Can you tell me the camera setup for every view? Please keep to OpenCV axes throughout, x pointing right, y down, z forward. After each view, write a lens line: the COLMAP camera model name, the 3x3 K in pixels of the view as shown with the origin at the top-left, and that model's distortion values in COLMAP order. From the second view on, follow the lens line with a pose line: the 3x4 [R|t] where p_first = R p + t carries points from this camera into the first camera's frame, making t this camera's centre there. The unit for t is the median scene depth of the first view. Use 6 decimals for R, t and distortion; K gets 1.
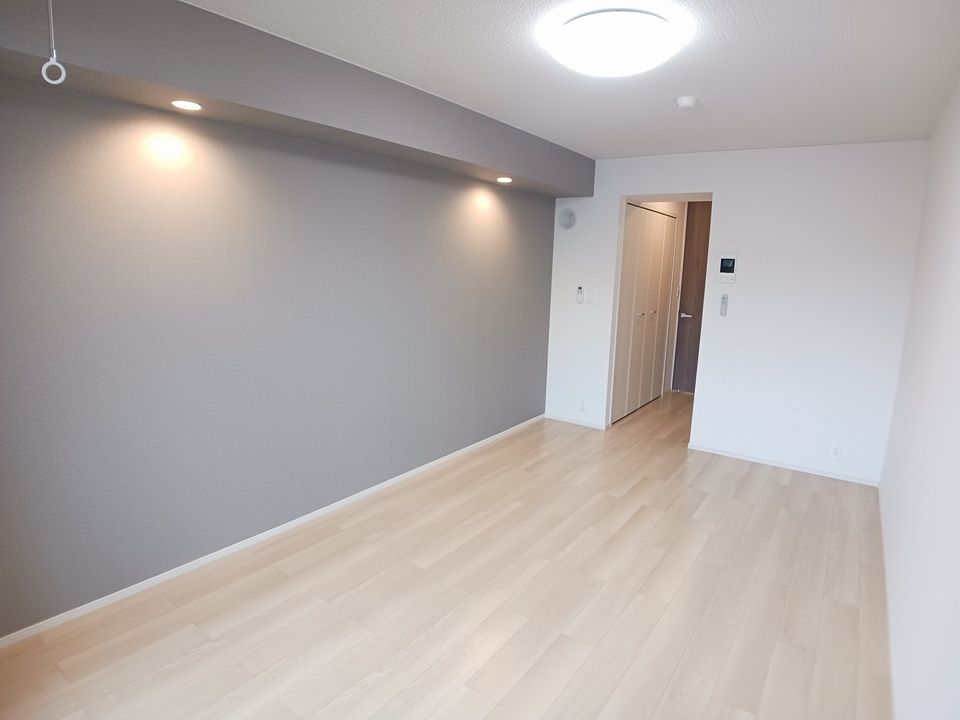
lens RADIAL K [[528.5, 0, 477.9], [0, 528.5, 361.2], [0, 0, 1]] dist [-0.044070, -0.001308]
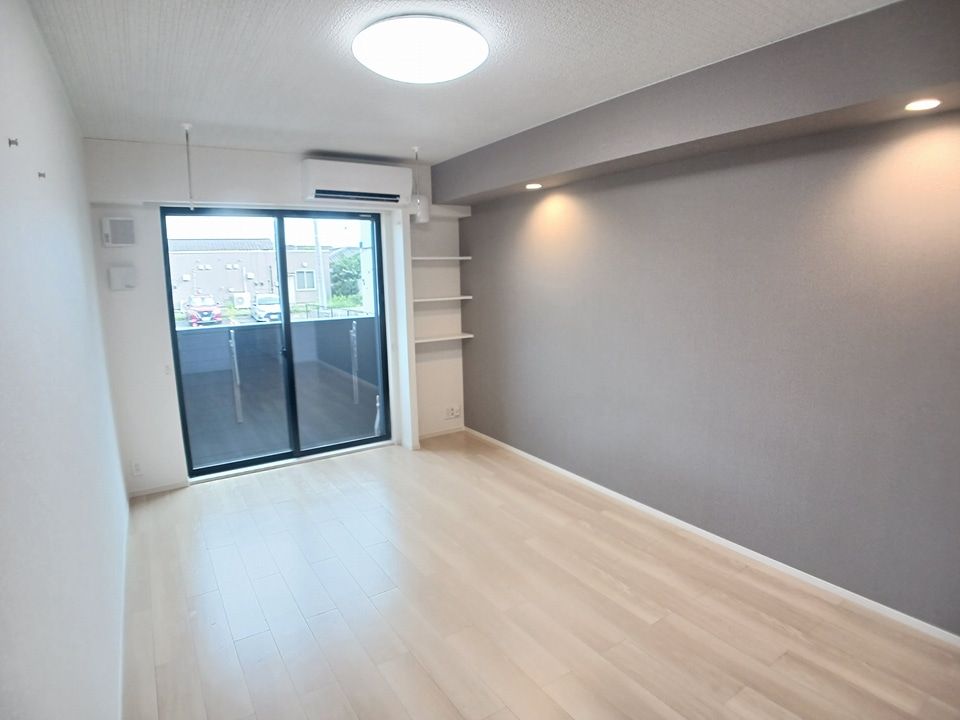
lens RADIAL K [[528.5, 0, 475.2], [0, 528.5, 359.1], [0, 0, 1]] dist [-0.044070, -0.001308]
pose [[-0.358109, 0.138207, -0.923394, 0.784602], [-0.143551, 0.969075, 0.200716, -0.171751], [0.922578, 0.204432, -0.327195, 1.003930]]
